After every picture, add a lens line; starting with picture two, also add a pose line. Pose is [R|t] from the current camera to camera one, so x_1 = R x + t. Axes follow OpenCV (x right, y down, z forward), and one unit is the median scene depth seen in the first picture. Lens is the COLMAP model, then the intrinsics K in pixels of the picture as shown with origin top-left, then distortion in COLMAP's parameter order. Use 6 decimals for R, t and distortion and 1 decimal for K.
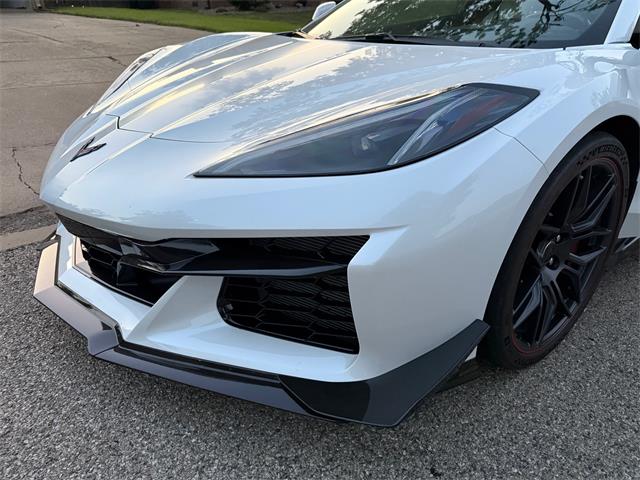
lens RADIAL K [[448.7, 0, 323.0], [0, 448.7, 241.4], [0, 0, 1]] dist [0.050265, -0.061893]
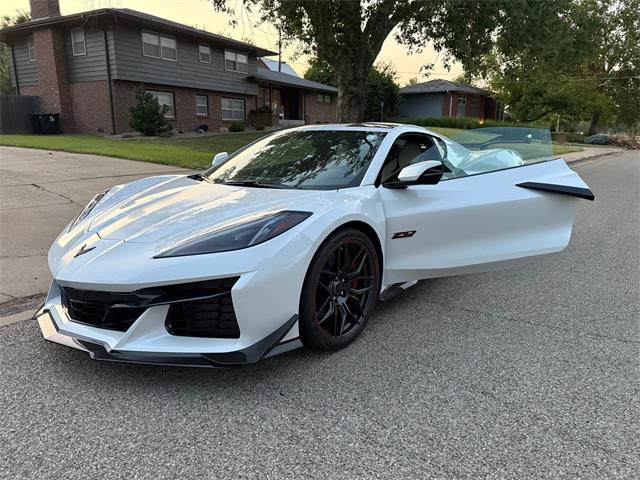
lens RADIAL K [[448.7, 0, 322.4], [0, 448.7, 238.0], [0, 0, 1]] dist [0.050265, -0.061893]
pose [[0.978162, -0.047897, 0.202250, 0.044889], [0.094135, 0.969652, -0.225641, 0.272617], [-0.185304, 0.239753, 0.952985, -1.000754]]
